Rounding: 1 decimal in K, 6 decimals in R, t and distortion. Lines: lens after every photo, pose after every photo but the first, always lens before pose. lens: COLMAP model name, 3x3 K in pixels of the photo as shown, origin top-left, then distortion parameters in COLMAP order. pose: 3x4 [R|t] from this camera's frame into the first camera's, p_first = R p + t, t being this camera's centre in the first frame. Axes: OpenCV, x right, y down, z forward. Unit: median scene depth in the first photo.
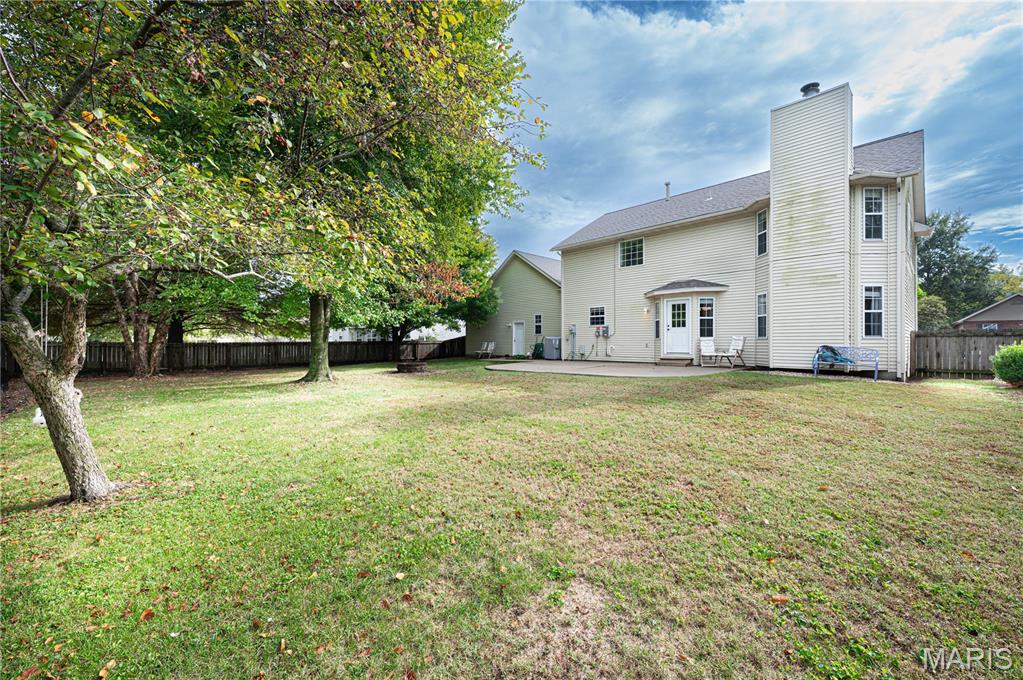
lens RADIAL K [[406.5, 0, 515.7], [0, 406.5, 341.8], [0, 0, 1]] dist [0.000674, 0.000085]
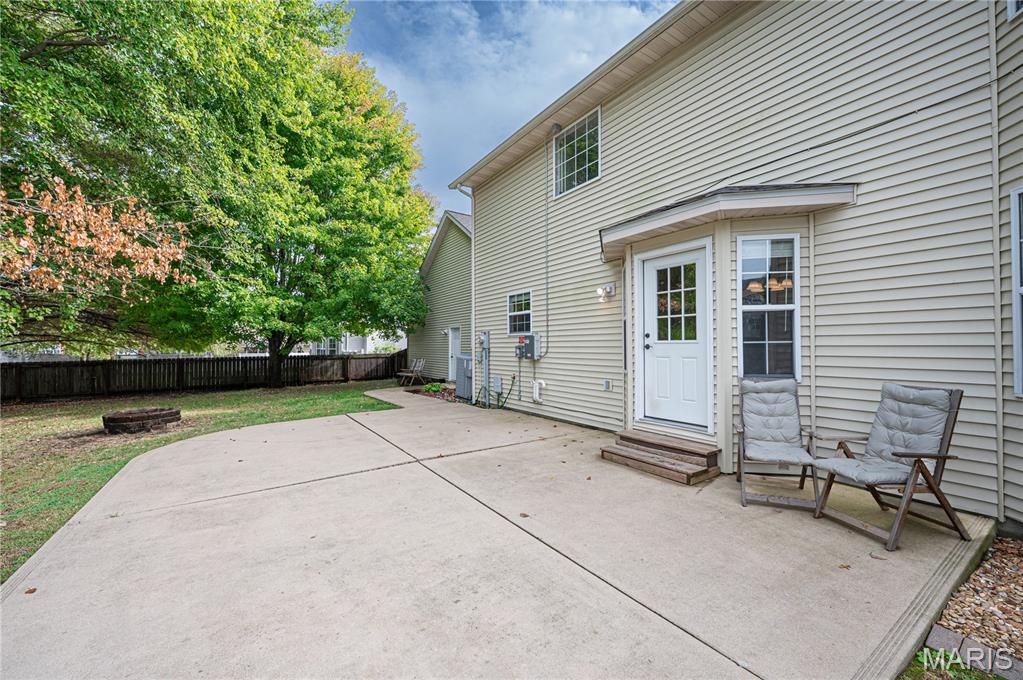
lens RADIAL K [[406.5, 0, 515.7], [0, 406.5, 341.8], [0, 0, 1]] dist [0.000674, 0.000085]
pose [[0.984361, -0.007777, -0.175991, 0.293770], [0.006474, 0.999947, -0.007978, -0.028791], [0.176043, 0.006714, 0.984360, 0.586150]]
